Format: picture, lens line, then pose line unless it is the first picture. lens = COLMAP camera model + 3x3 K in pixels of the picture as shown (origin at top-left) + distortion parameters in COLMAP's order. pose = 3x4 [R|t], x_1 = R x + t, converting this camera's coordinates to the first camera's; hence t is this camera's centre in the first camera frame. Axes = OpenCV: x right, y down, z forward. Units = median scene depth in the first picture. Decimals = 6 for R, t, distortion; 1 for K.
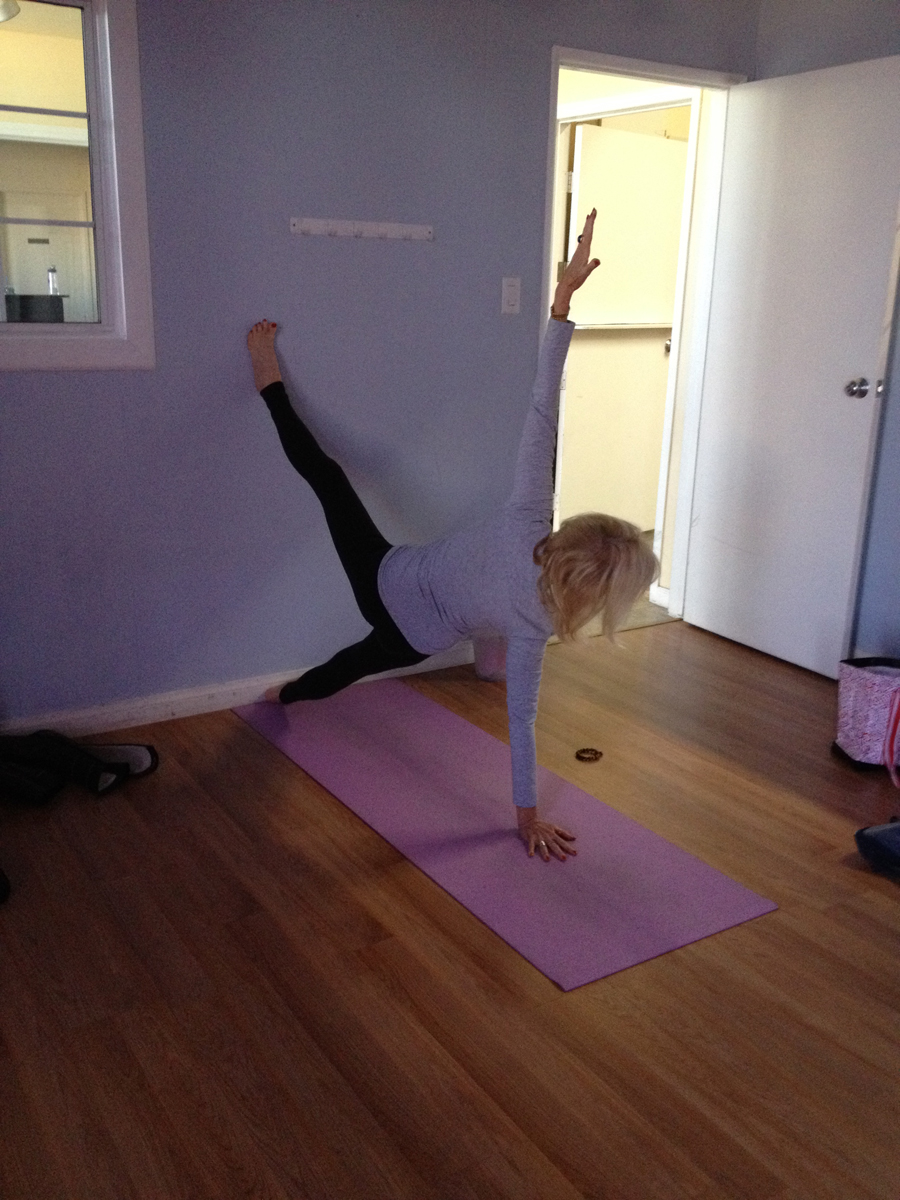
lens RADIAL K [[1110.8, 0, 455.8], [0, 1110.8, 600.7], [0, 0, 1]] dist [-0.012764, 0.000000]
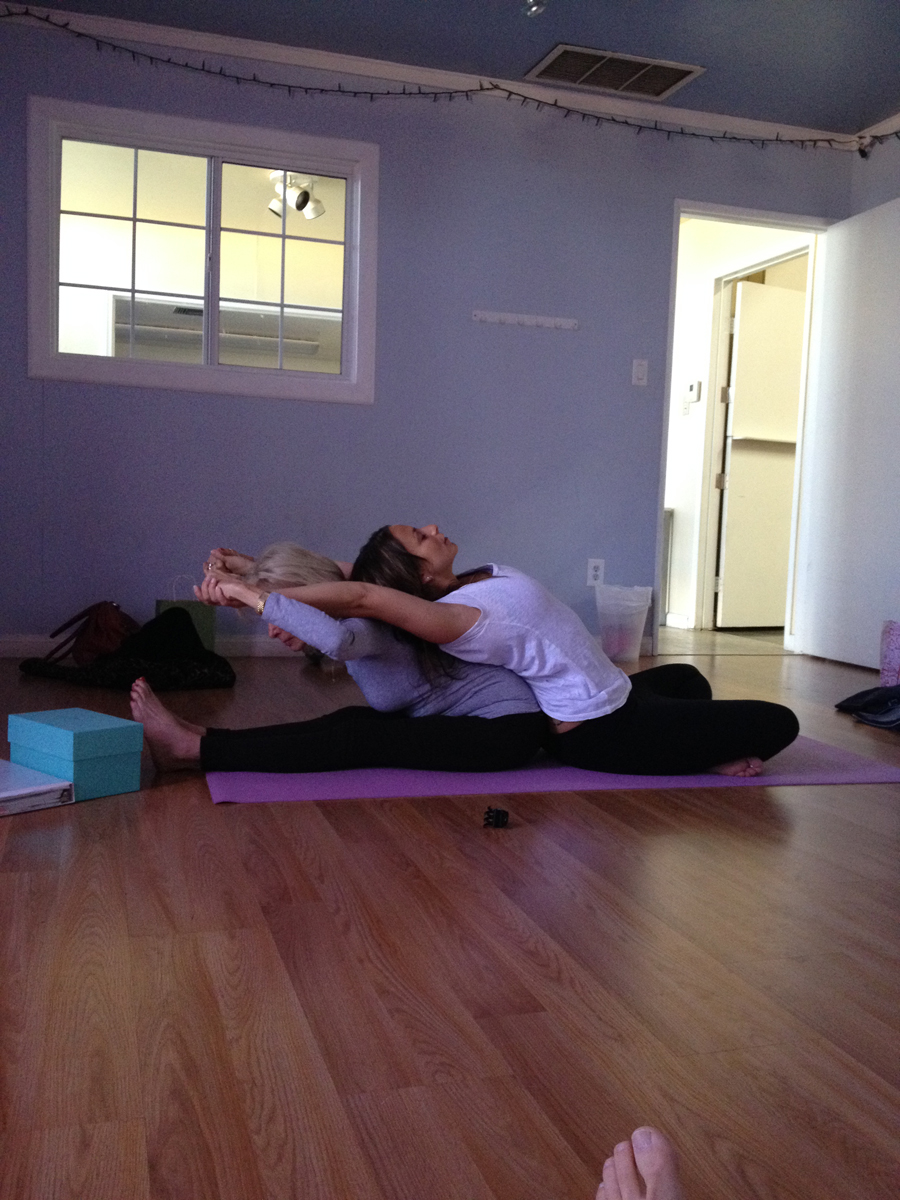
lens RADIAL K [[1110.8, 0, 453.9], [0, 1110.8, 632.5], [0, 0, 1]] dist [-0.012764, 0.000000]
pose [[0.963562, 0.032522, -0.265500, 0.203954], [-0.082925, 0.979998, -0.180909, 0.301790], [0.254306, 0.196334, 0.946985, -0.275506]]
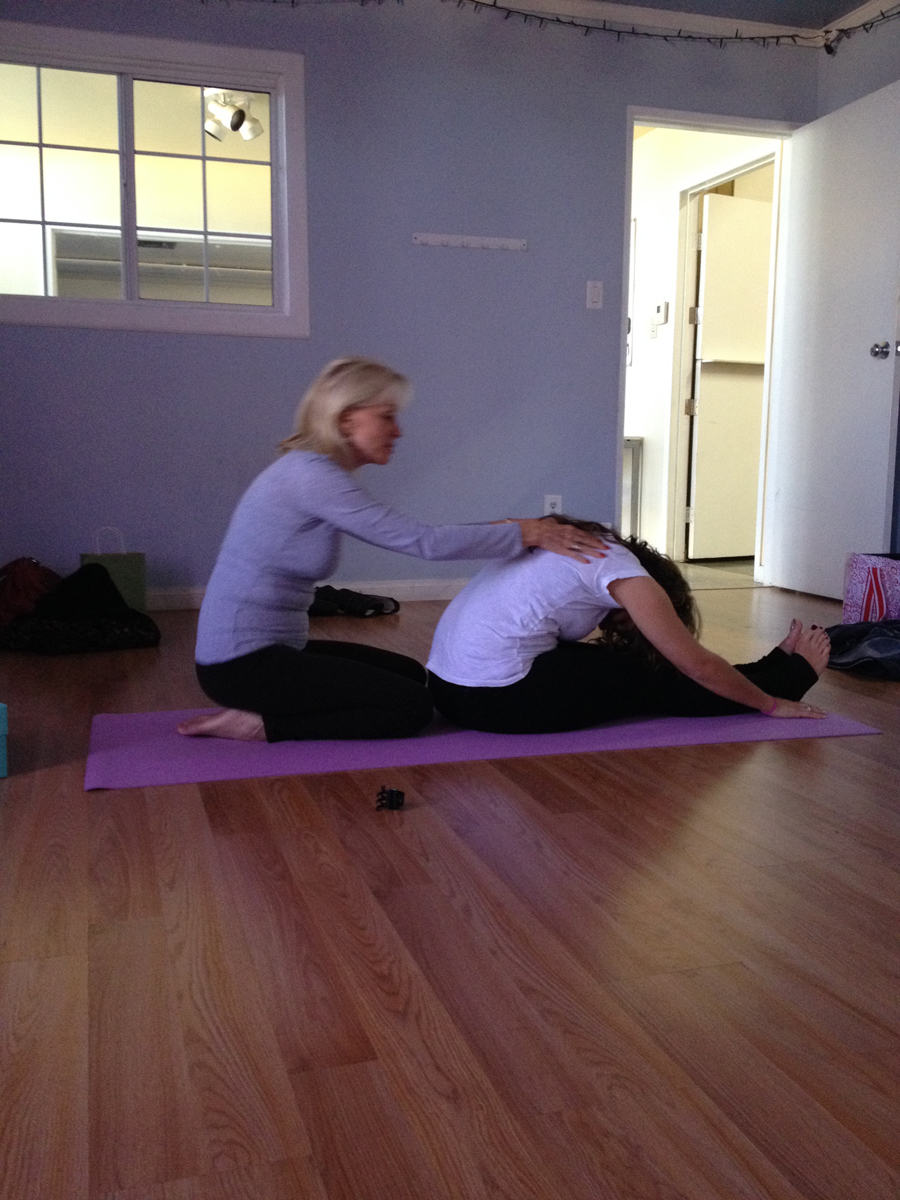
lens RADIAL K [[1110.8, 0, 465.4], [0, 1110.8, 620.0], [0, 0, 1]] dist [-0.012764, 0.000000]
pose [[0.966335, 0.015625, -0.256811, 0.244129], [-0.050570, 0.990218, -0.130041, 0.271200], [0.252267, 0.138651, 0.957673, -0.205041]]
